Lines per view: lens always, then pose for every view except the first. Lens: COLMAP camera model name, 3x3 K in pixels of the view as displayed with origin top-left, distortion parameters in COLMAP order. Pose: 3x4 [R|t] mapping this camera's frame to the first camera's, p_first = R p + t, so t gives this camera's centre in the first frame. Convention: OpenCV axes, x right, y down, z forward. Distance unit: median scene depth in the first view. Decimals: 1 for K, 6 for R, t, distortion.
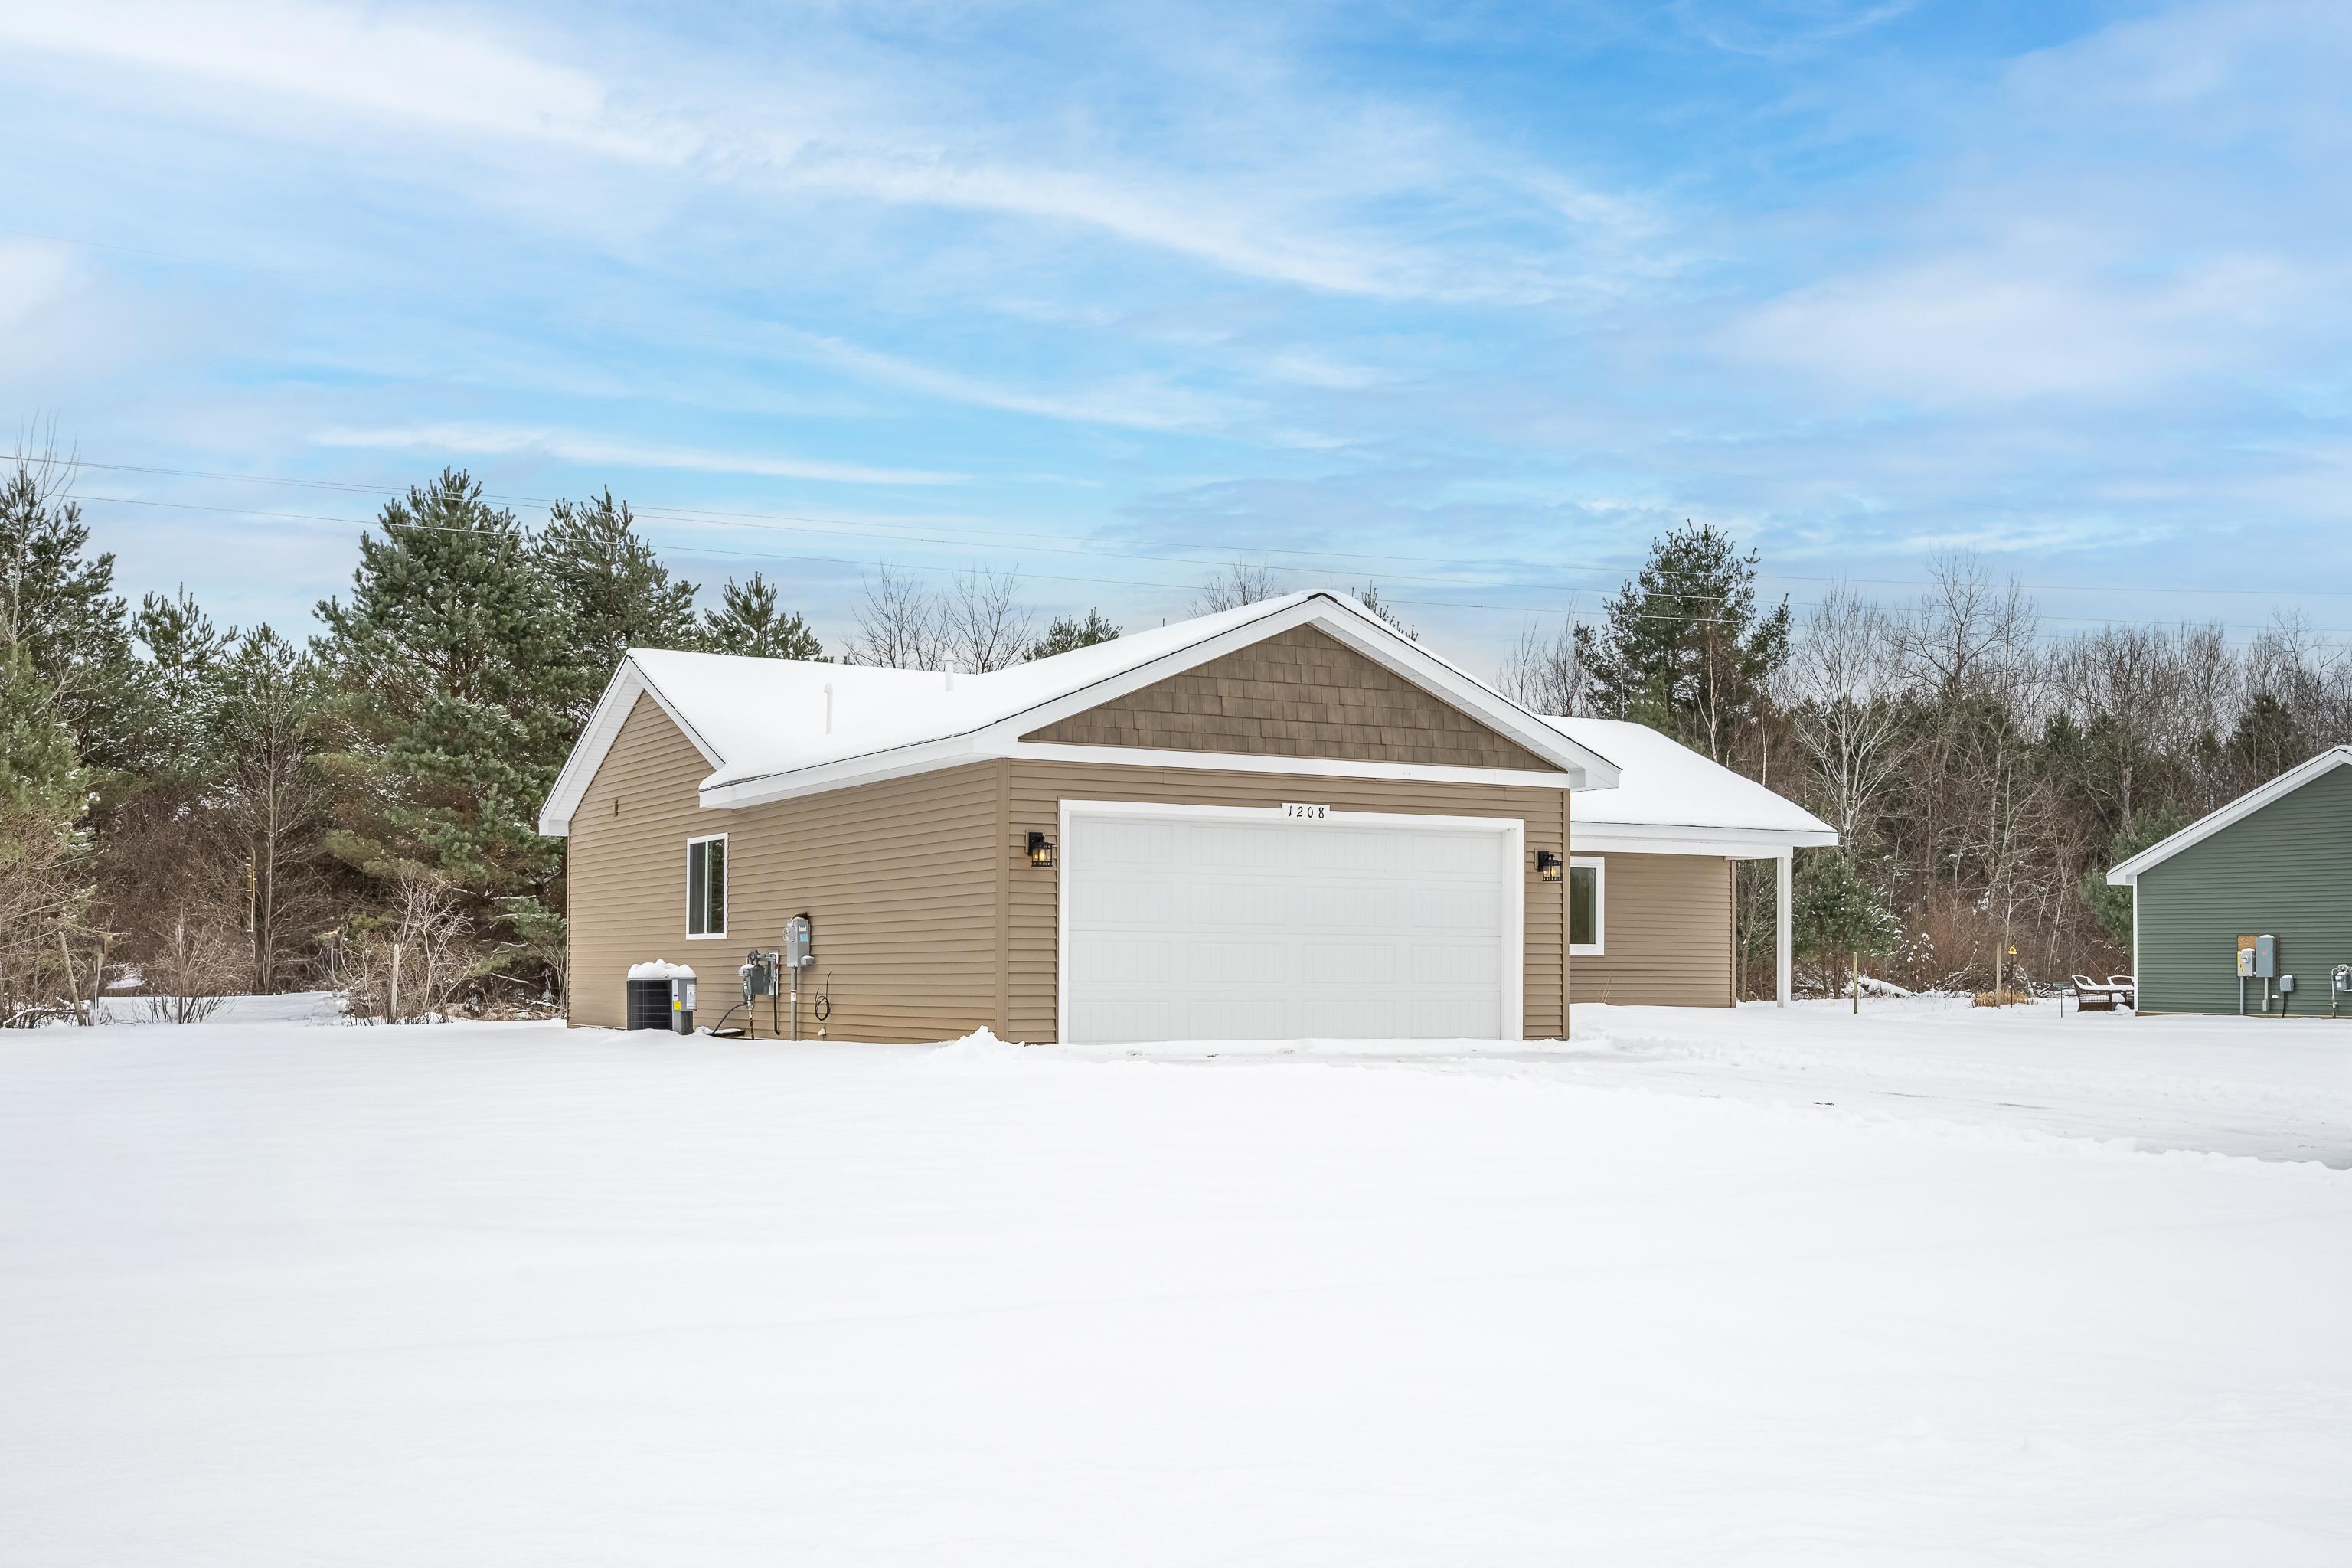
lens RADIAL K [[2423.7, 0, 1218.2], [0, 2423.7, 926.1], [0, 0, 1]] dist [0.001919, -0.000144]
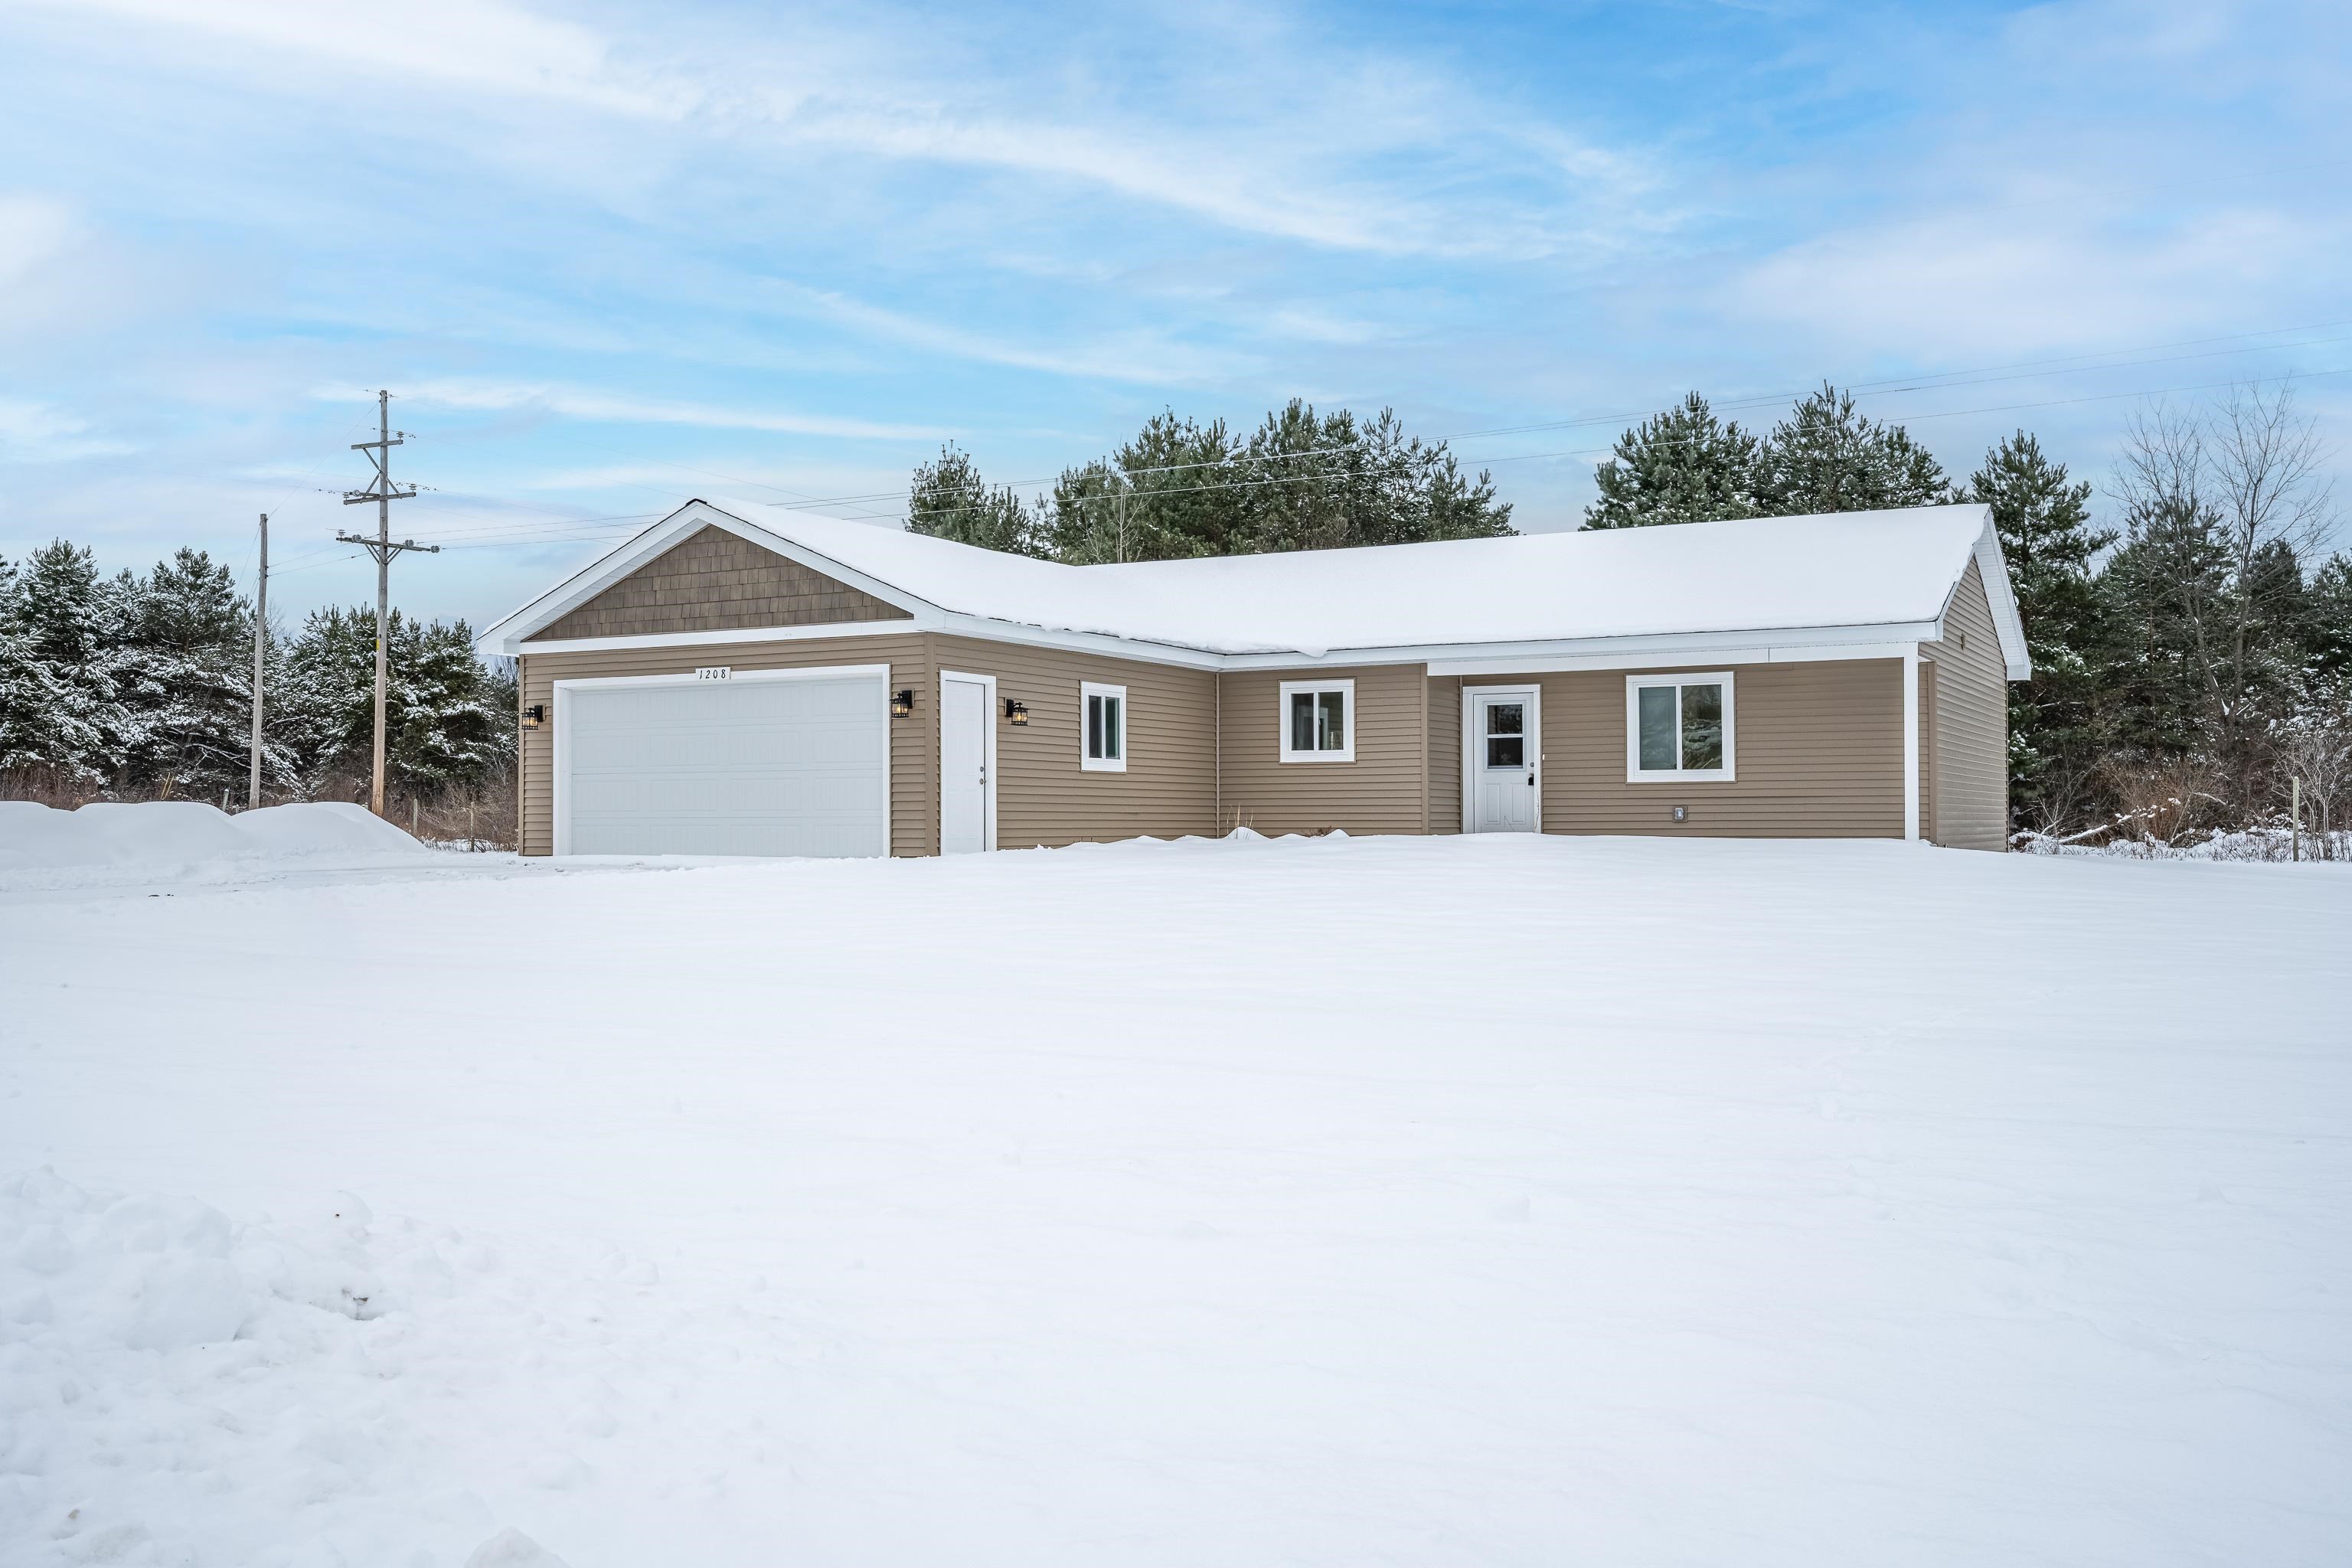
lens RADIAL K [[2077.0, 0, 1176.0], [0, 2077.0, 784.0], [0, 0, 1]] dist [-0.000047, -0.000227]
pose [[0.526195, -0.022787, -0.850058, 0.699358], [0.021303, 0.999680, -0.013611, 0.019084], [0.850097, -0.010946, 0.526513, 0.417156]]
